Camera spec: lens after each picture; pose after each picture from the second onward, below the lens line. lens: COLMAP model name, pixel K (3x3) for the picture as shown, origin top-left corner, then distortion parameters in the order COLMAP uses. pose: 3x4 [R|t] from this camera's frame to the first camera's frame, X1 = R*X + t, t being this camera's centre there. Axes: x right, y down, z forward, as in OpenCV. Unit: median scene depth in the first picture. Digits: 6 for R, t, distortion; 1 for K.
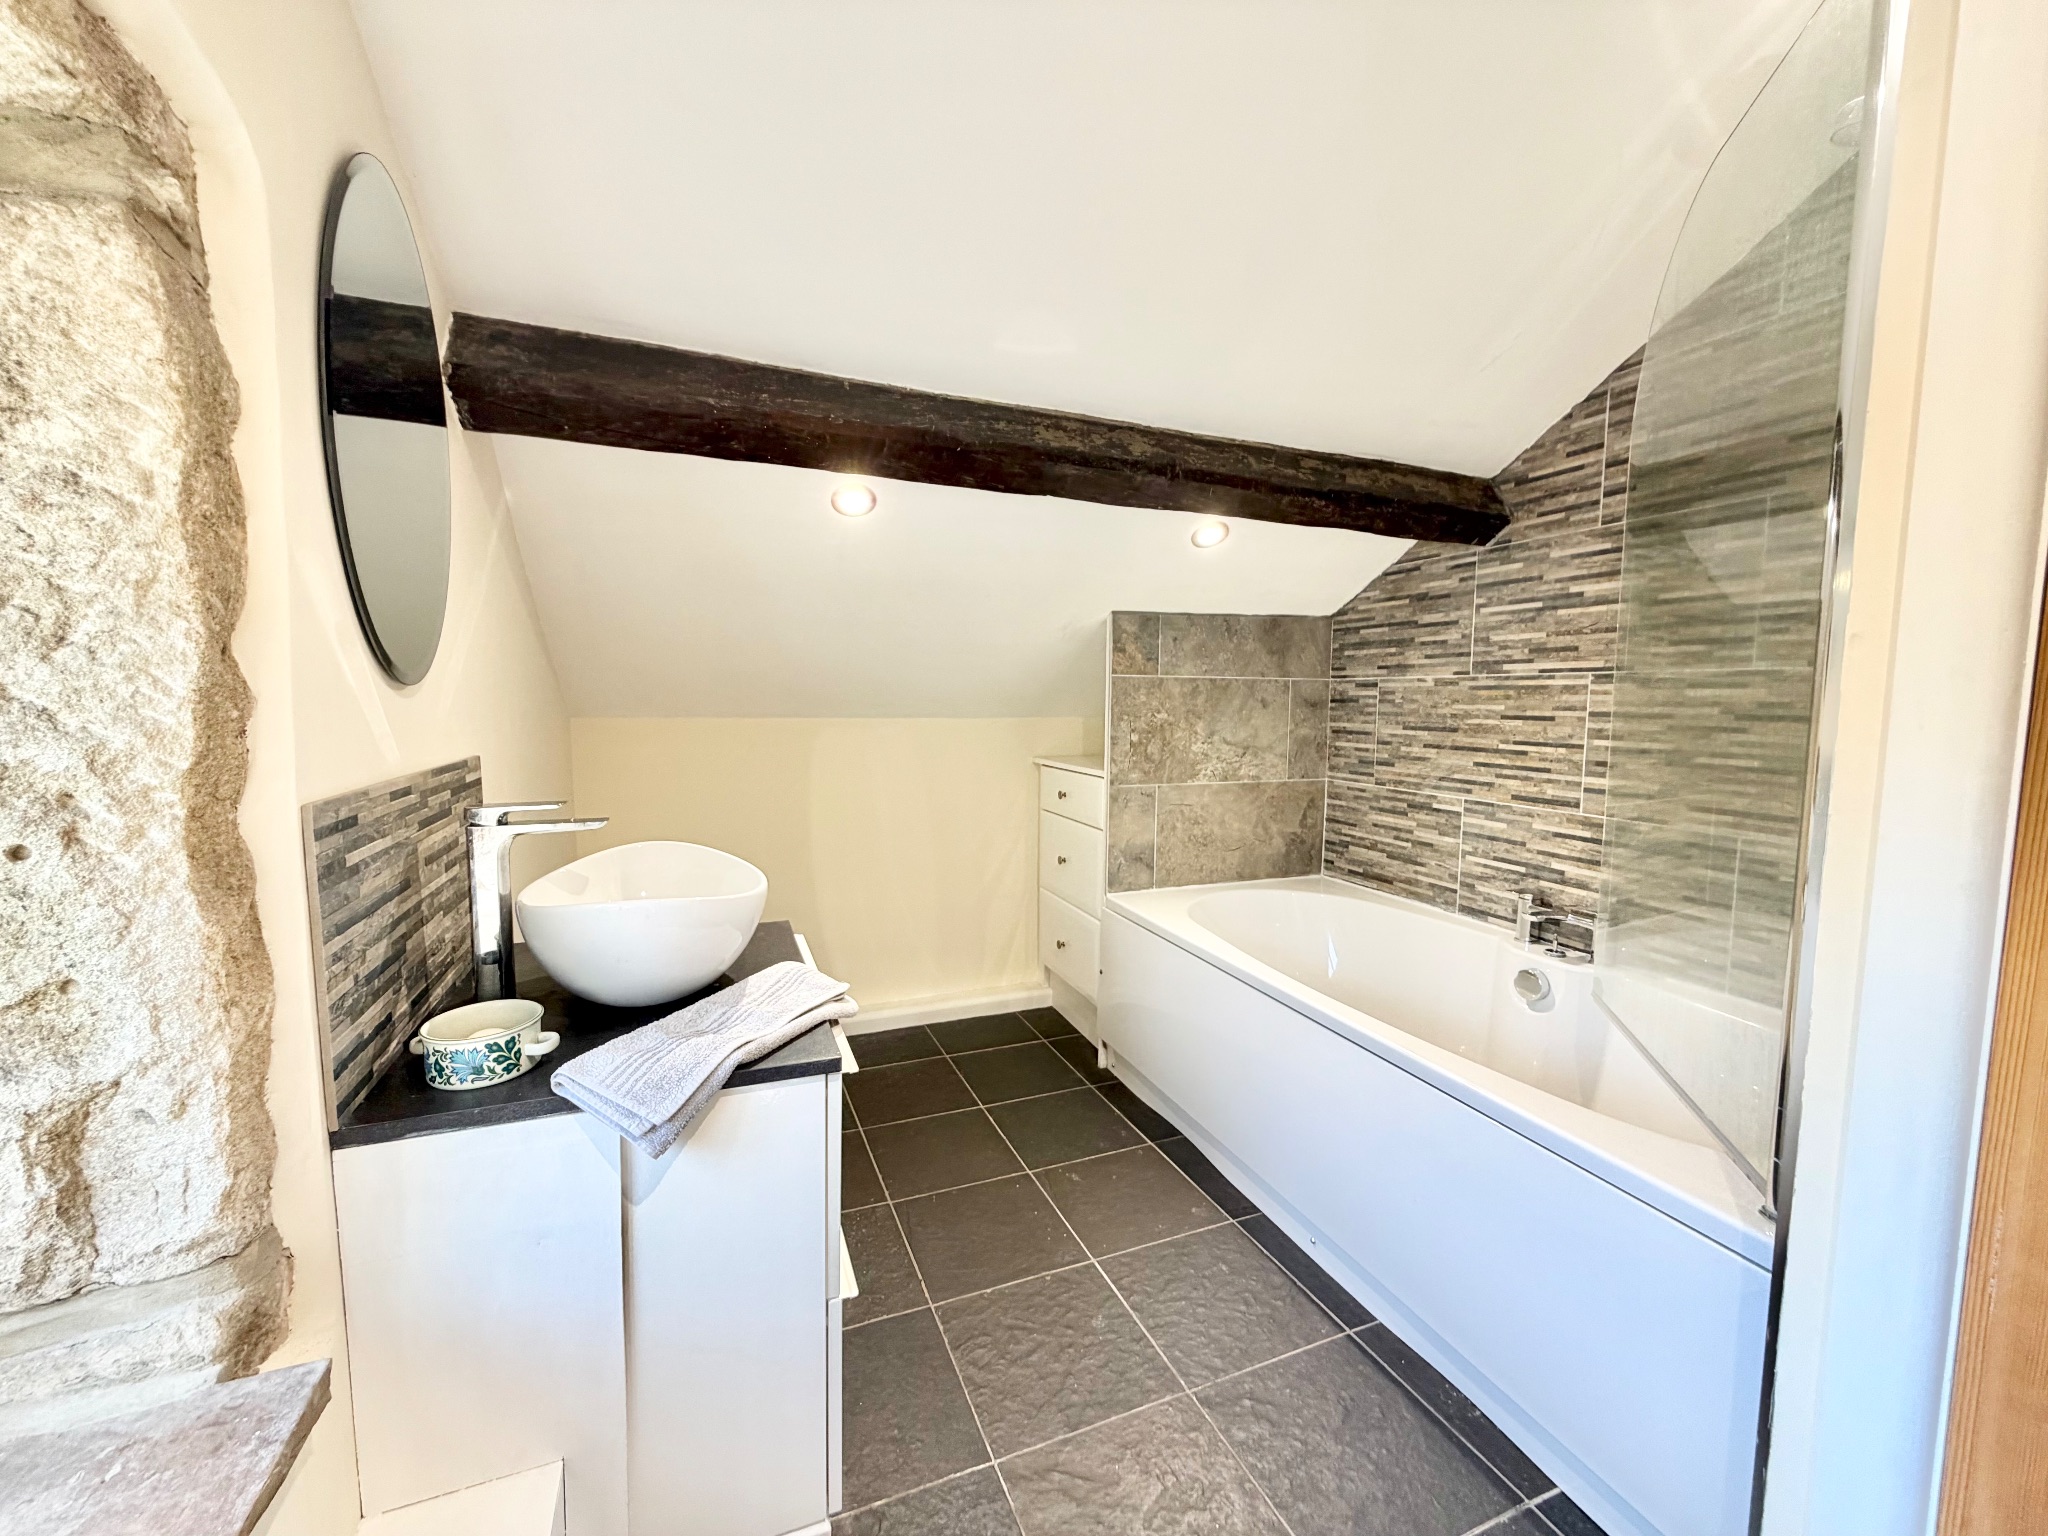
lens RADIAL K [[816.4, 0, 1024.6], [0, 816.4, 773.3], [0, 0, 1]] dist [-0.000337, 0.000095]
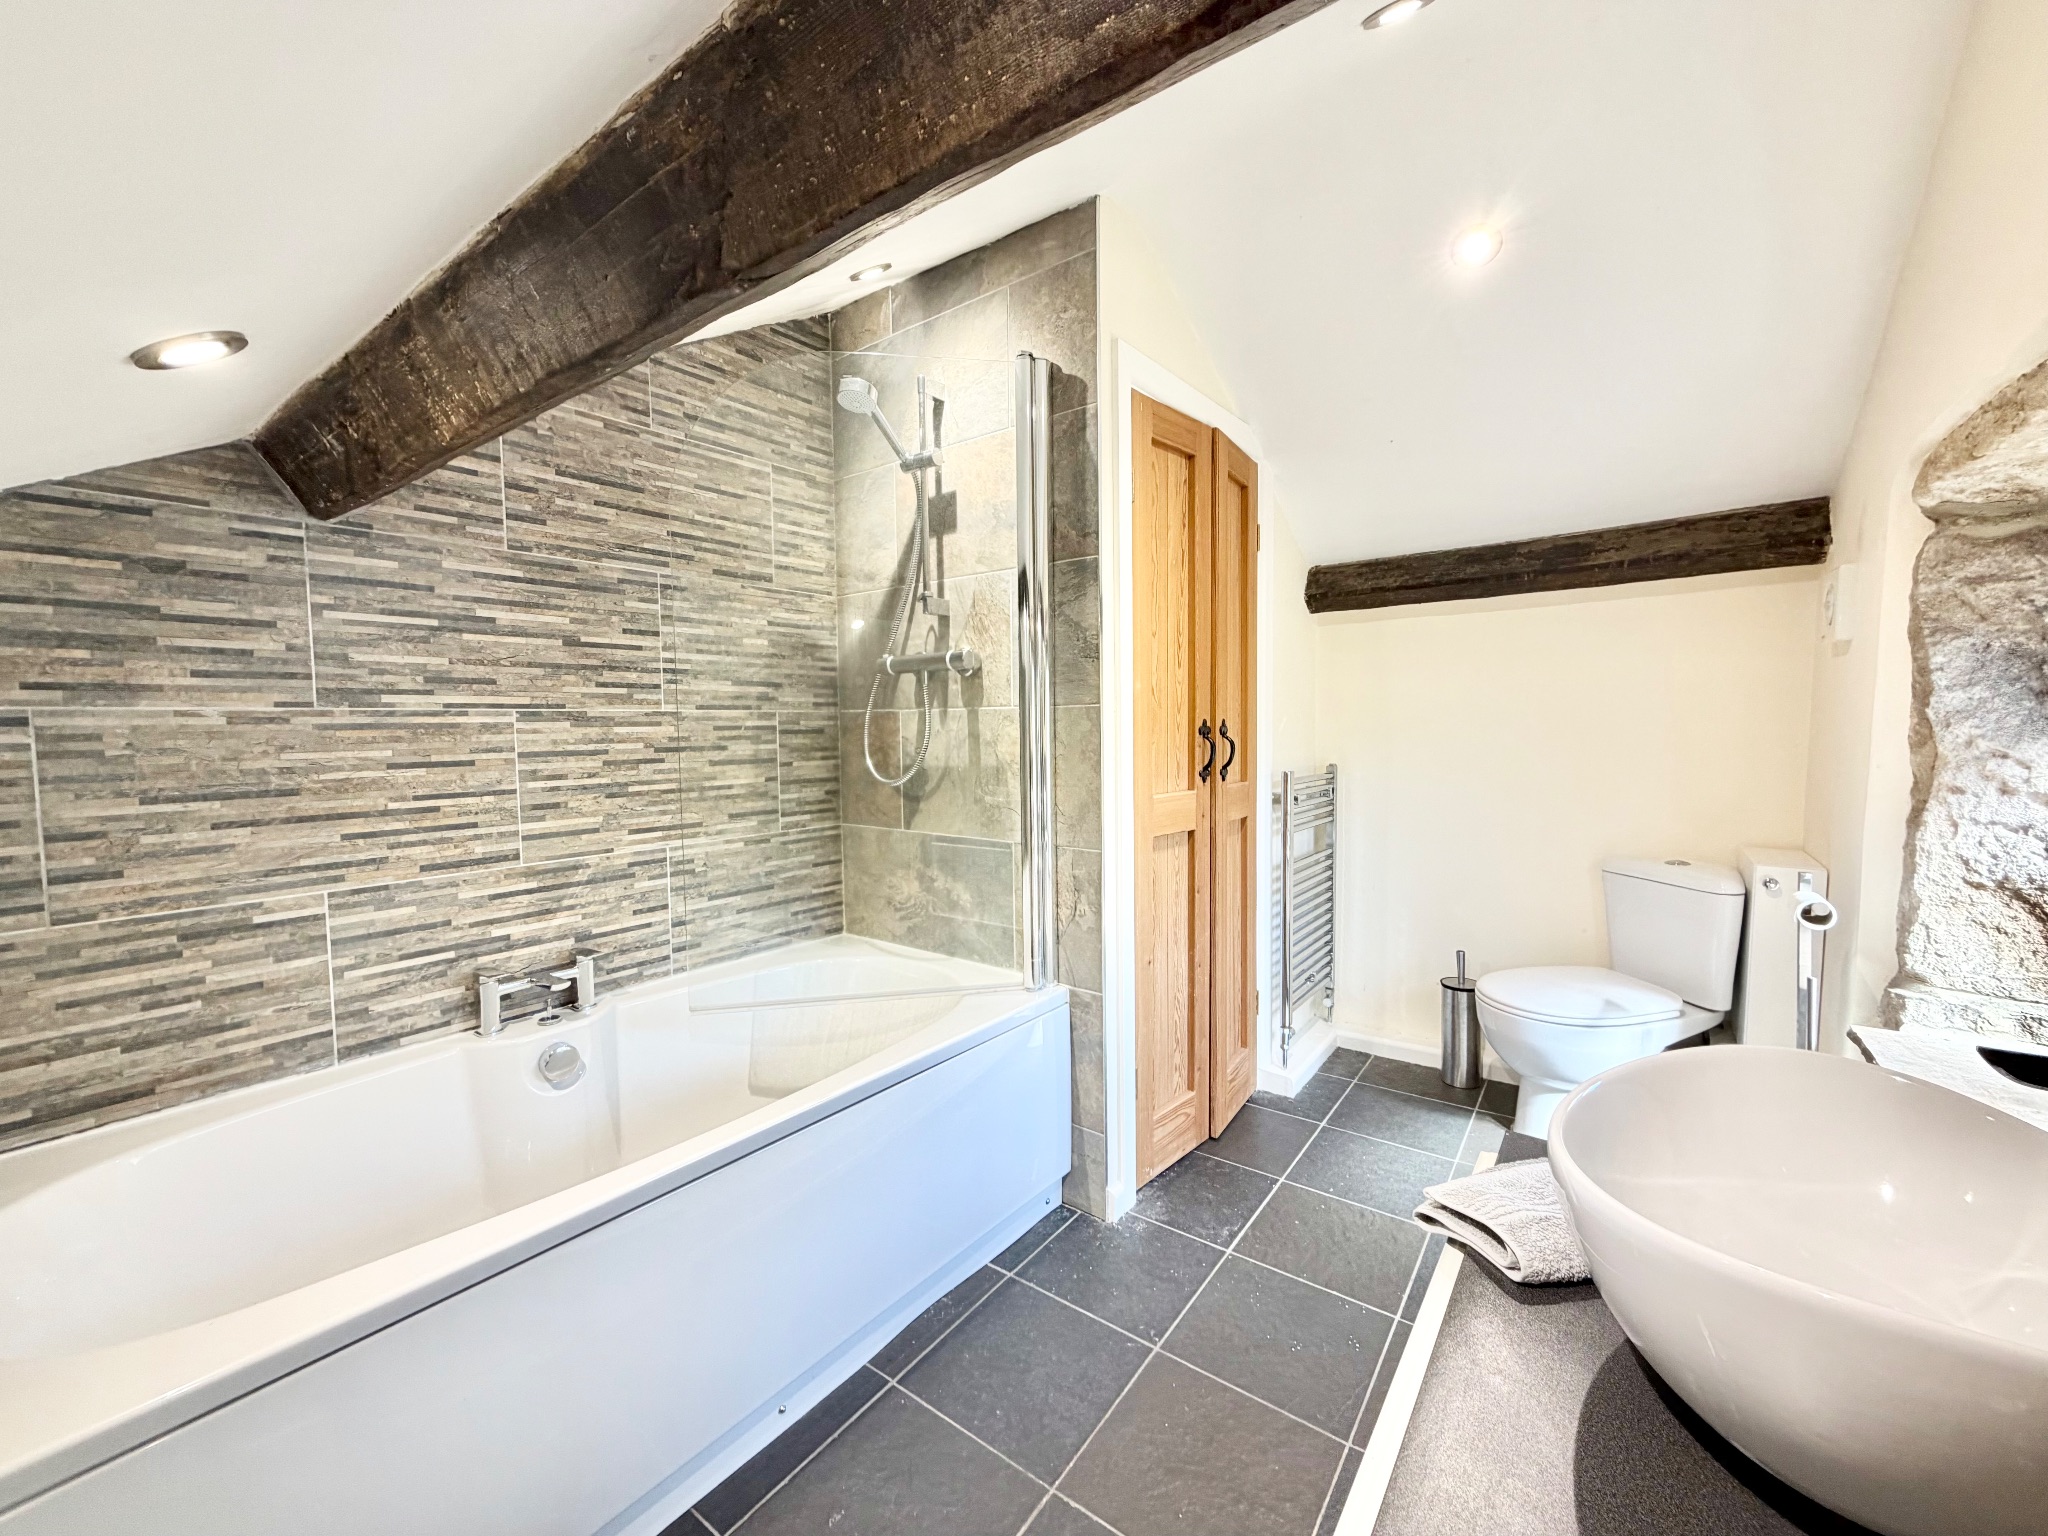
lens RADIAL K [[816.4, 0, 1024.0], [0, 816.4, 768.3], [0, 0, 1]] dist [-0.000337, 0.000095]
pose [[-0.518276, -0.052851, 0.853579, -0.350757], [0.085340, 0.989911, 0.113110, -0.105005], [-0.850945, 0.131466, -0.508537, 0.918322]]
